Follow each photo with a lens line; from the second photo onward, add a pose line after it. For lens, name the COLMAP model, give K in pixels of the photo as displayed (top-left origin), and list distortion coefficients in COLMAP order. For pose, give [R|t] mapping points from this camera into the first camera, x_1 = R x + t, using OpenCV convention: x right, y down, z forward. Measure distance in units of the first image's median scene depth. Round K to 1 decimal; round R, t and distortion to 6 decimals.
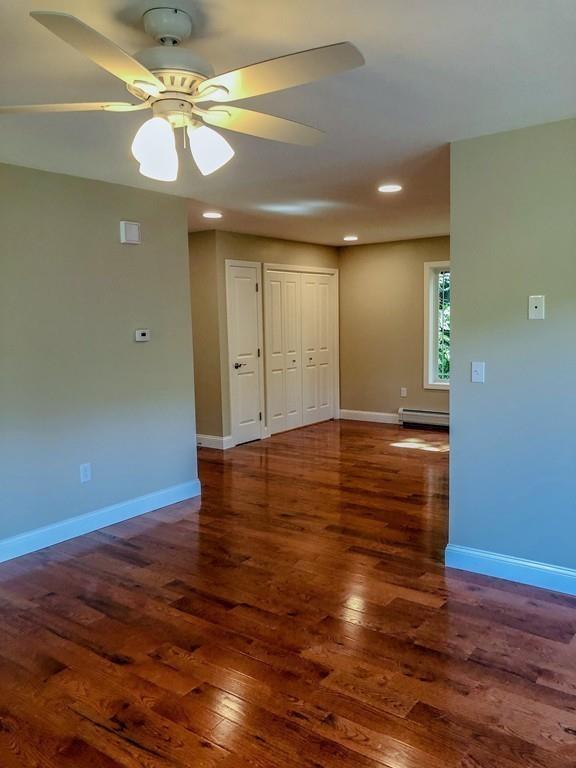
lens RADIAL K [[632.0, 0, 288.0], [0, 632.0, 384.0], [0, 0, 1]] dist [0.051911, -0.053307]
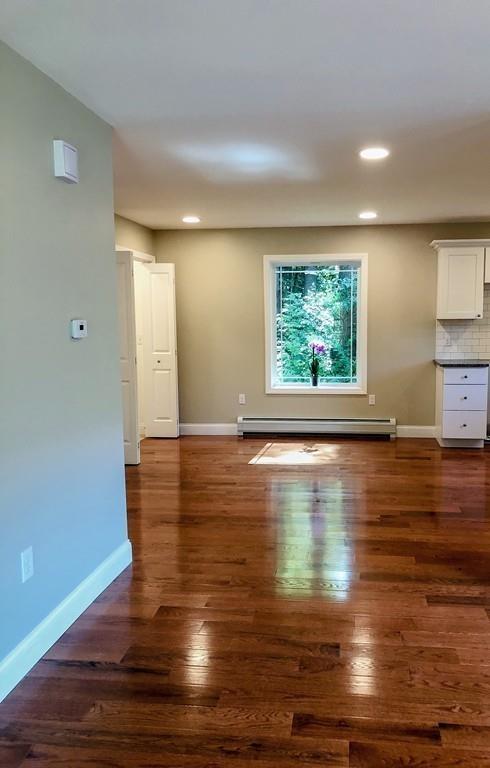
lens RADIAL K [[634.7, 0, 301.5], [0, 634.7, 382.1], [0, 0, 1]] dist [0.039045, -0.003161]
pose [[0.852858, -0.036909, 0.520836, -0.232454], [0.042240, 0.999106, 0.001635, -0.009488], [-0.520431, 0.020606, 0.853655, 0.213643]]
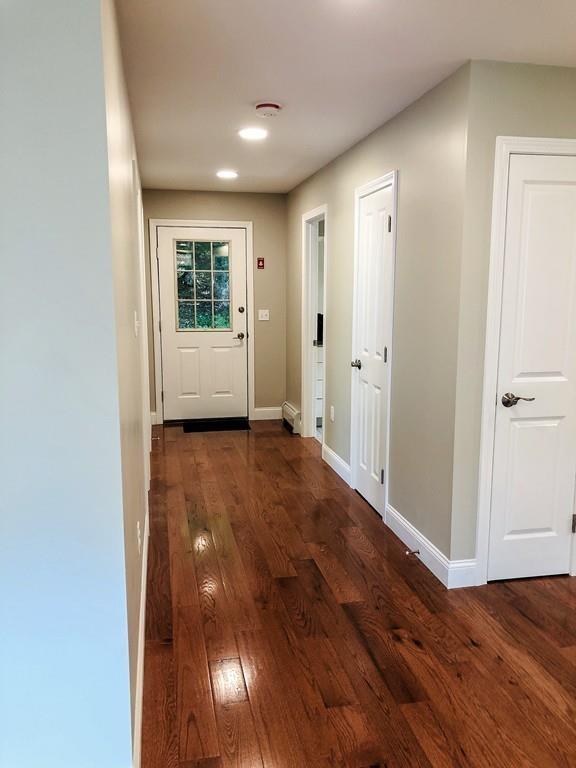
lens RADIAL K [[632.0, 0, 288.0], [0, 632.0, 384.0], [0, 0, 1]] dist [0.051911, -0.053307]
pose [[0.746367, 0.123099, -0.654052, 0.078982], [-0.084576, 0.992321, 0.090251, -0.061347], [0.660139, -0.012043, 0.751047, 0.558743]]
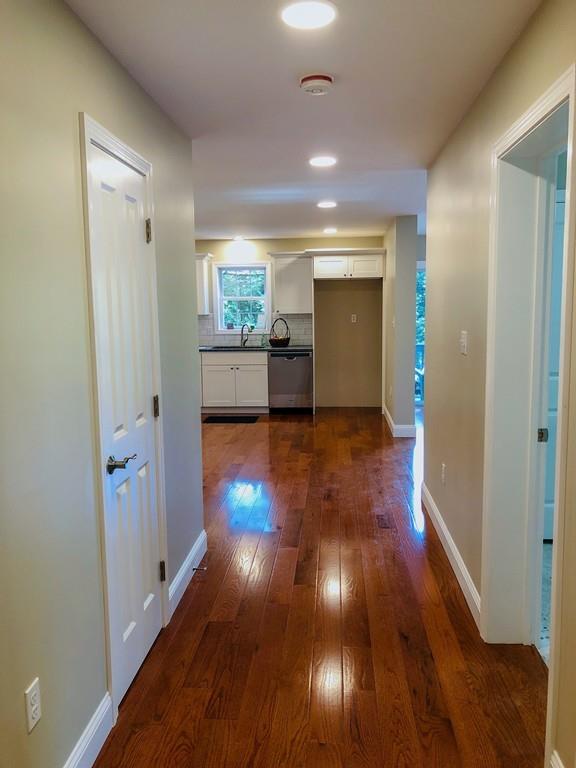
lens RADIAL K [[632.0, 0, 288.0], [0, 632.0, 384.0], [0, 0, 1]] dist [0.051911, -0.053307]
pose [[-0.536347, -0.075908, 0.840577, -0.599595], [0.113013, 0.980519, 0.160656, -0.114047], [-0.836397, 0.181163, -0.517320, 1.160139]]
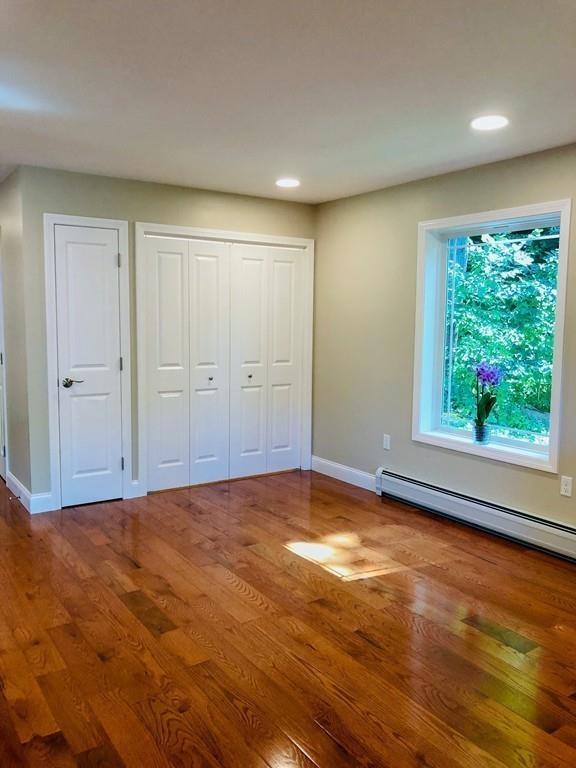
lens RADIAL K [[632.0, 0, 288.0], [0, 632.0, 384.0], [0, 0, 1]] dist [0.051911, -0.053307]
pose [[0.941858, 0.066615, -0.329343, 0.319503], [-0.065849, 0.997738, 0.013493, -0.048311], [0.329497, 0.008978, 0.944114, 0.446557]]
